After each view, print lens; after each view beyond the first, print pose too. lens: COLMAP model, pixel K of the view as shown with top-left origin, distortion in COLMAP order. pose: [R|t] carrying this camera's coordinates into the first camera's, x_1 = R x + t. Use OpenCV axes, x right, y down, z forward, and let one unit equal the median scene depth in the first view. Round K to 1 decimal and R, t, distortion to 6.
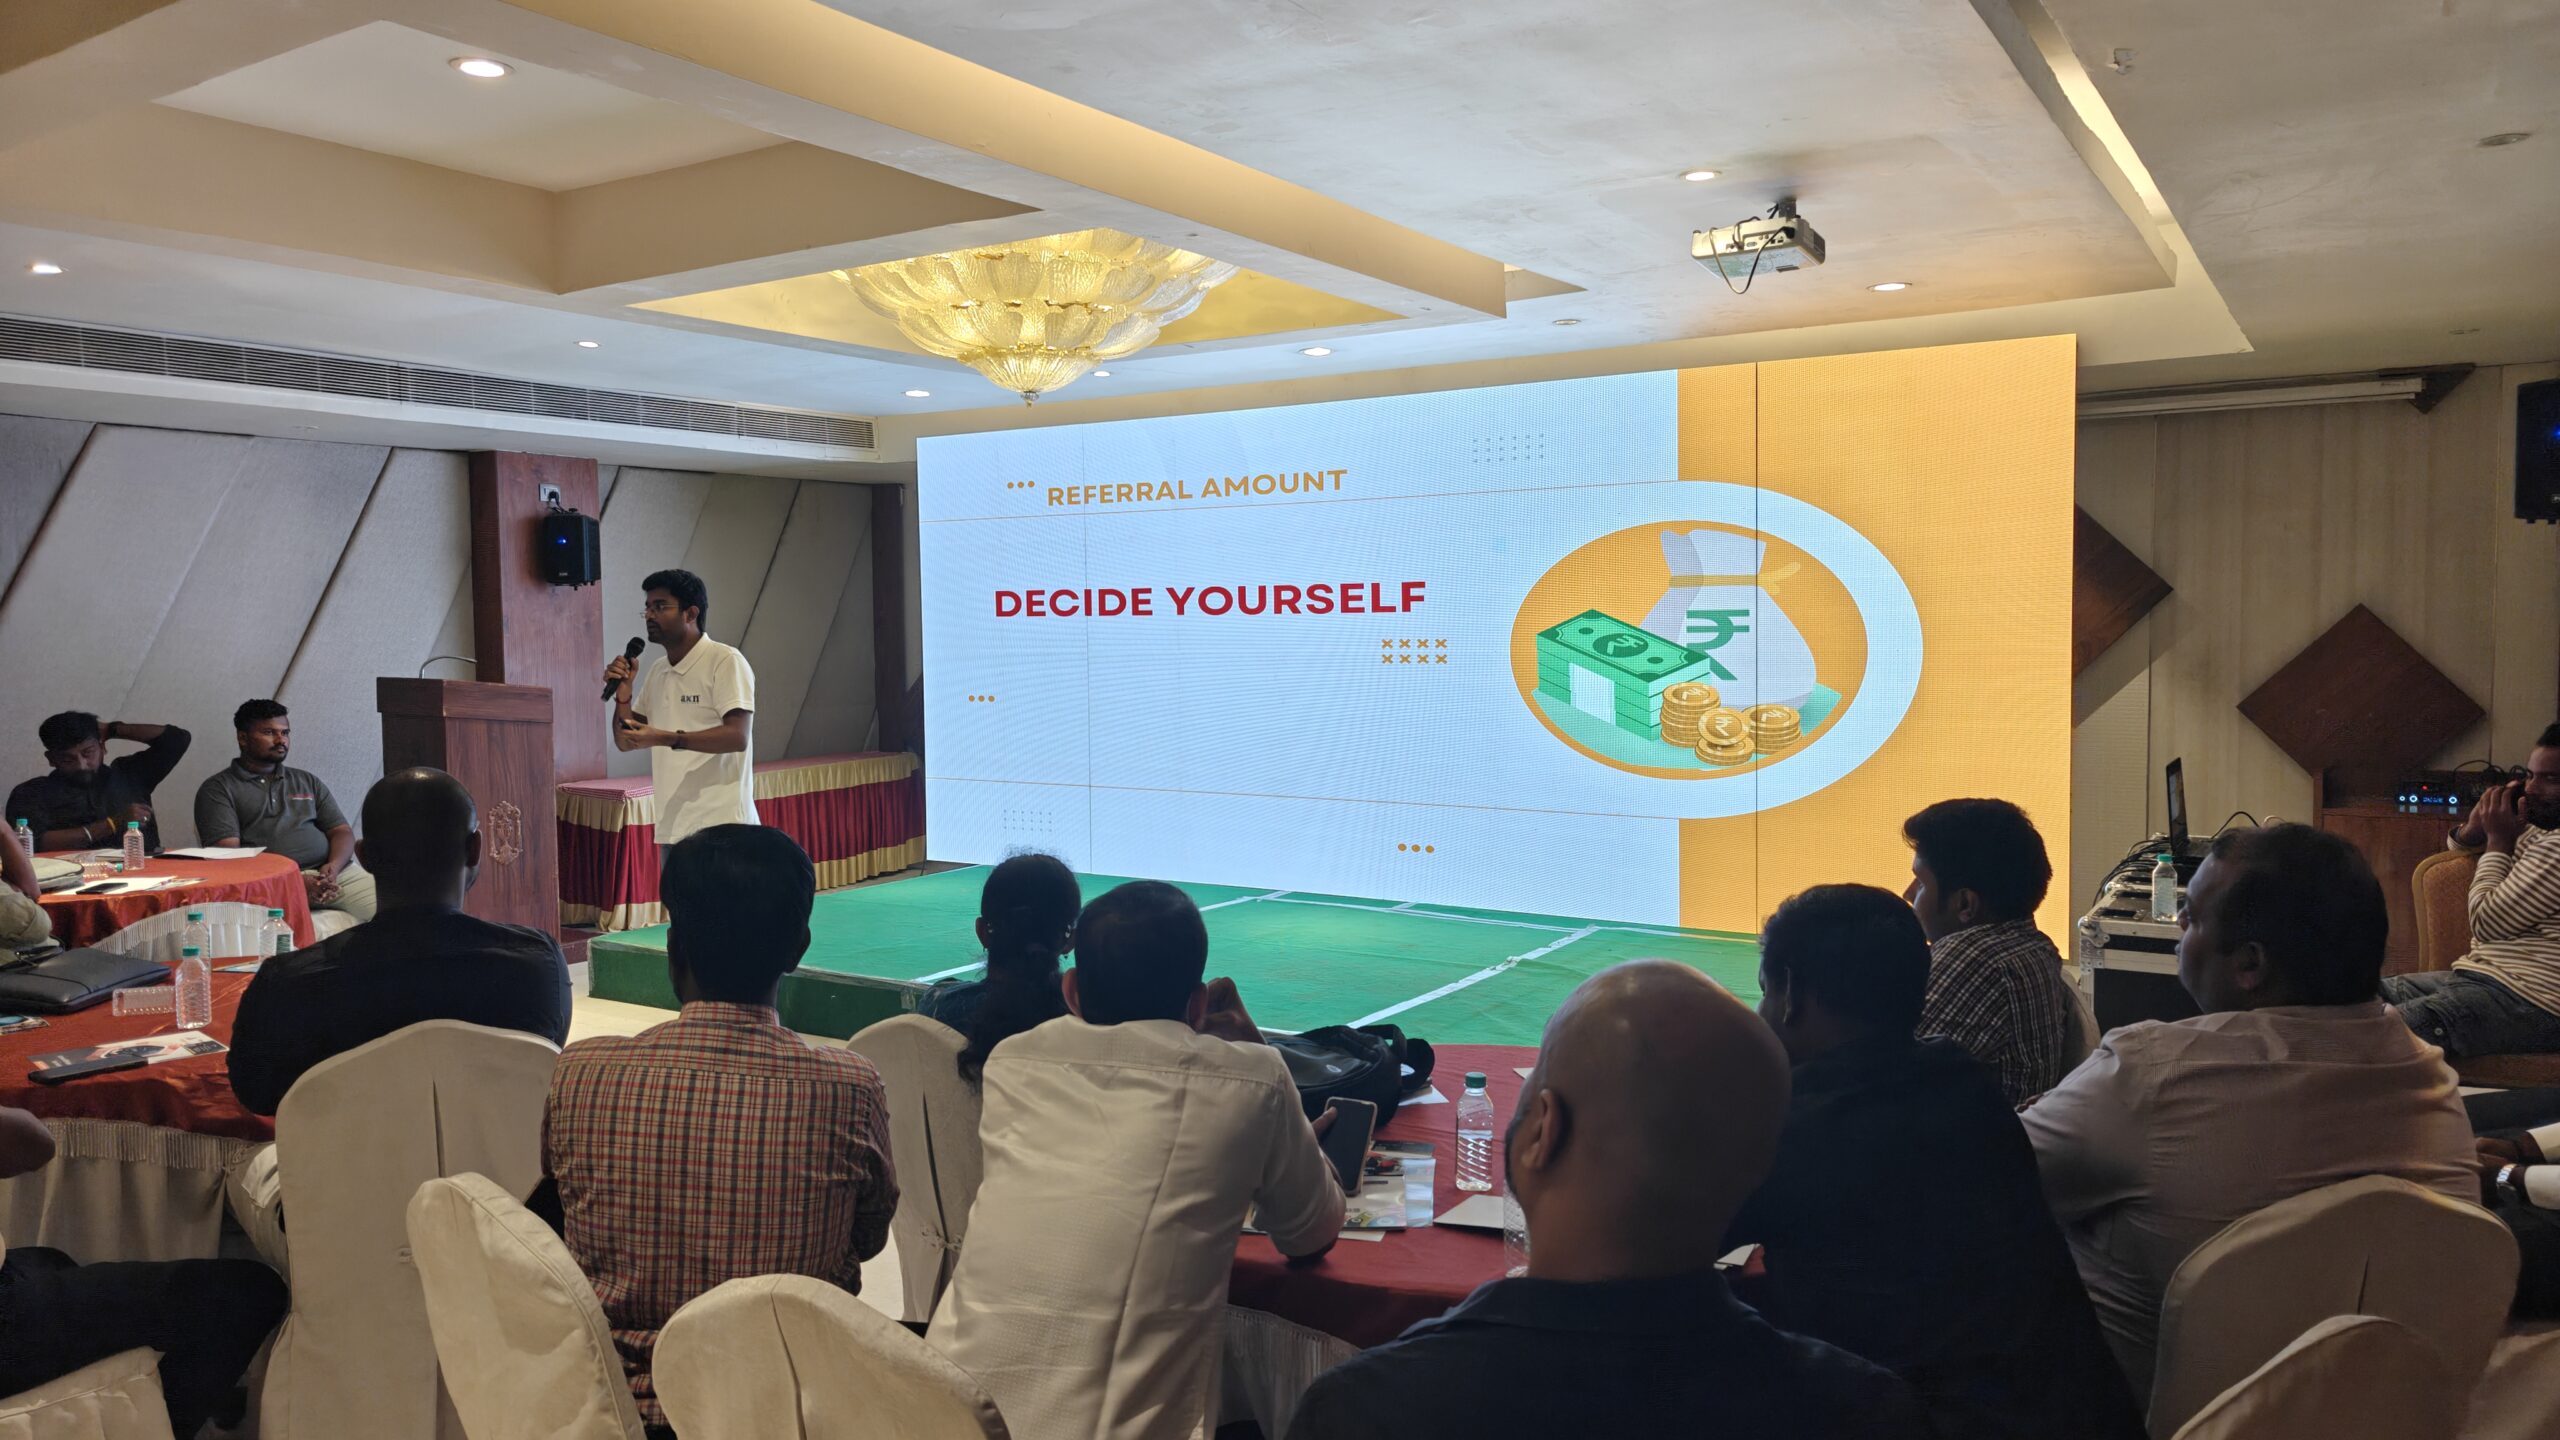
lens RADIAL K [[1707.5, 0, 1277.0], [0, 1707.5, 711.4], [0, 0, 1]] dist [0.034941, -0.041562]
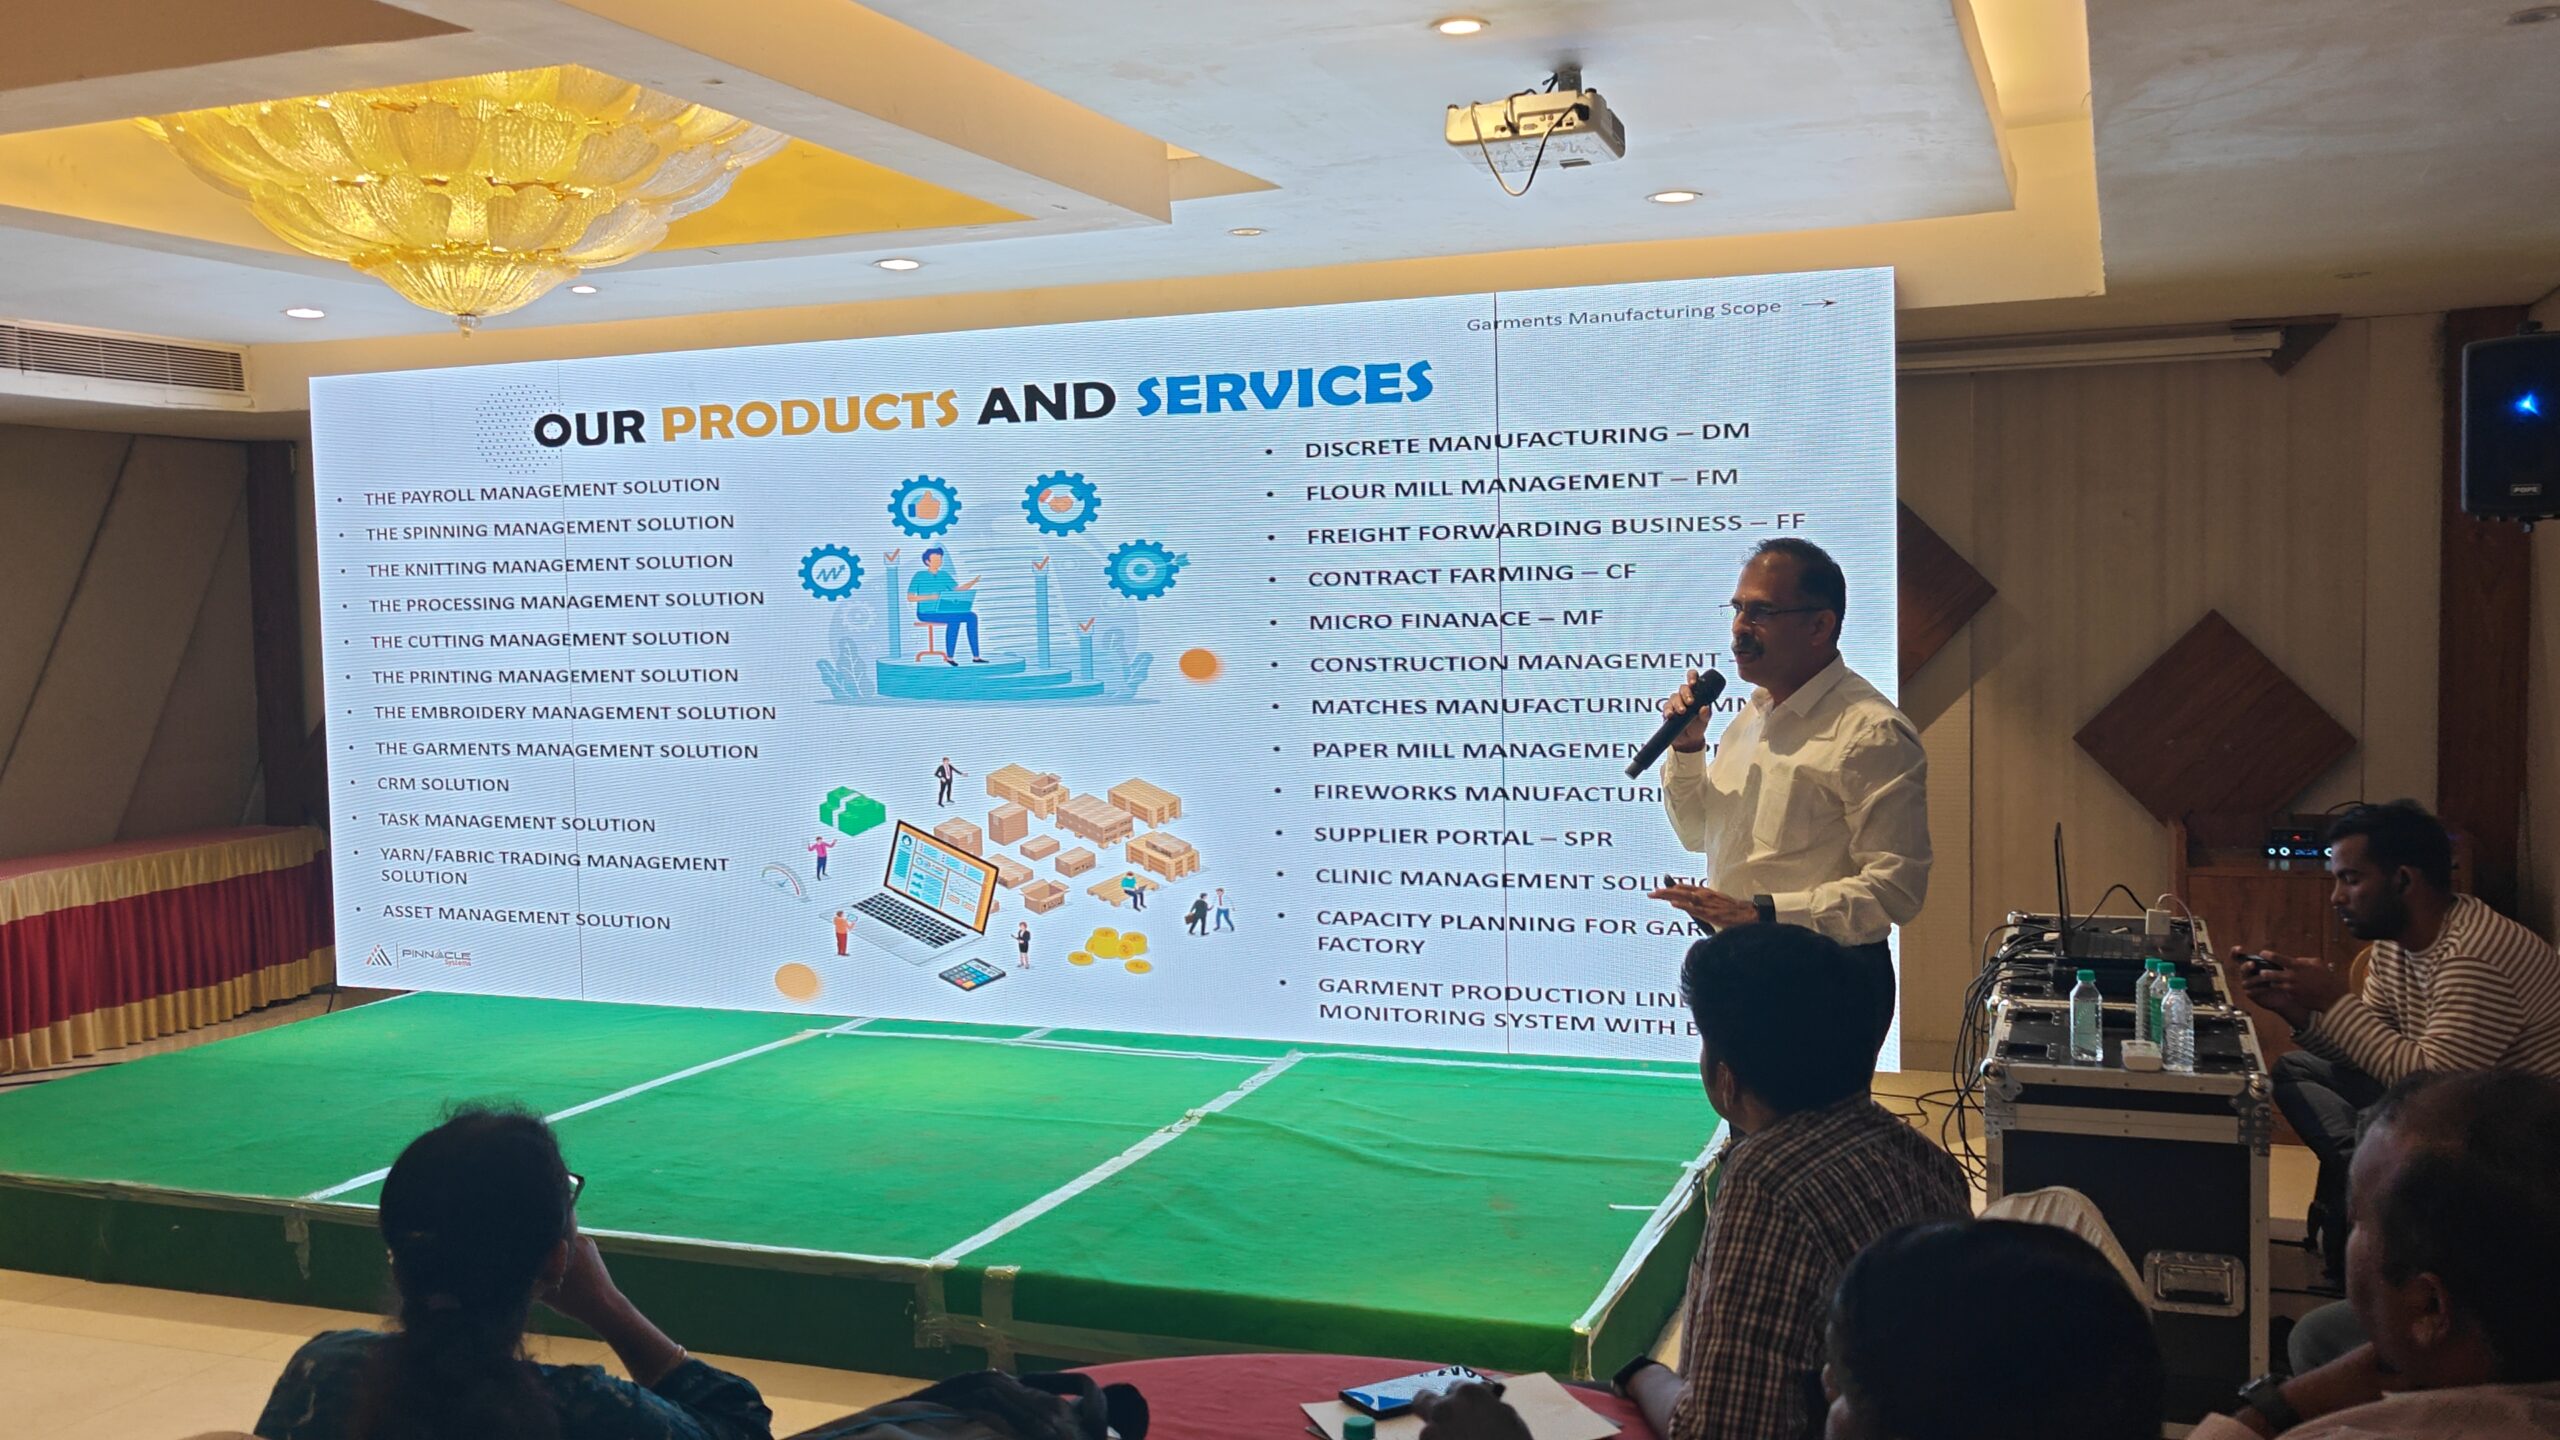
lens RADIAL K [[2150.3, 0, 1277.2], [0, 2150.3, 725.5], [0, 0, 1]] dist [-0.003653, 0.002164]
pose [[0.979591, -0.019289, 0.200073, -0.005603], [0.019137, 0.999813, 0.002693, -0.020932], [-0.200087, 0.001191, 0.979777, 0.106675]]
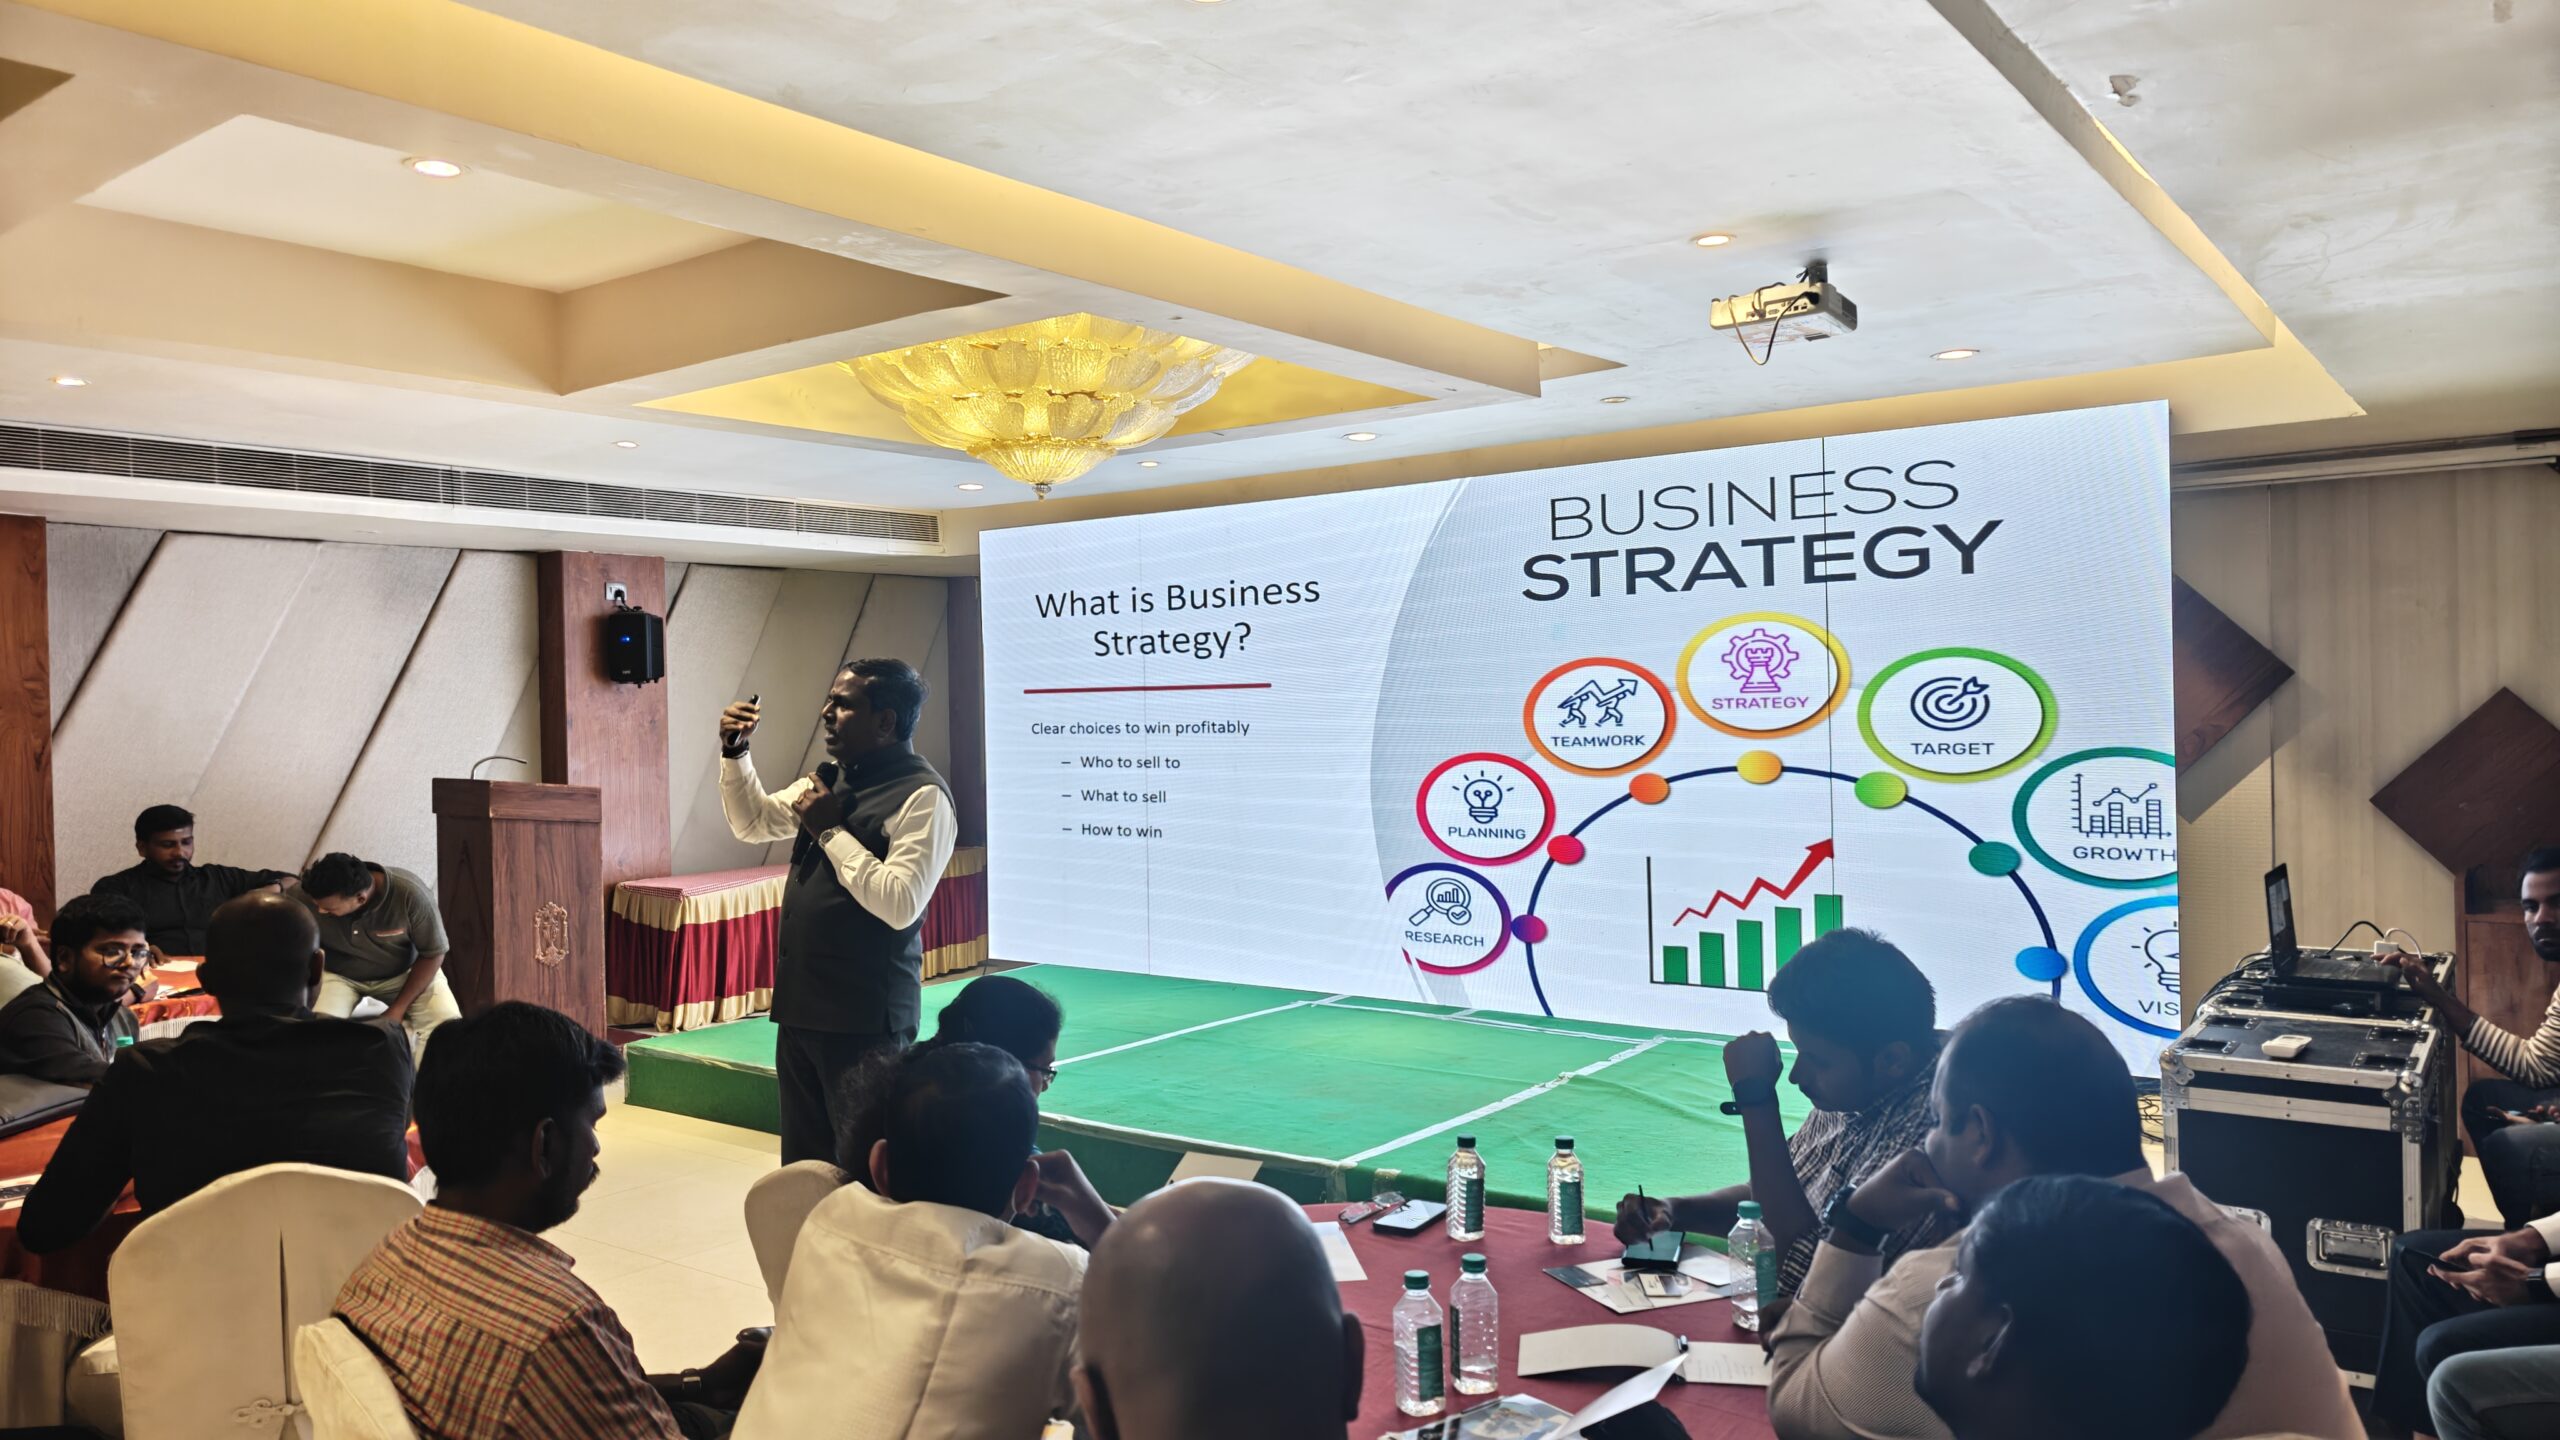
lens RADIAL K [[1707.5, 0, 1277.0], [0, 1707.5, 711.4], [0, 0, 1]] dist [0.034941, -0.041562]
pose [[0.997057, -0.008635, -0.076171, 0.054990], [0.004902, 0.998784, -0.049059, -0.008811], [0.076502, 0.048541, 0.995887, 0.047101]]
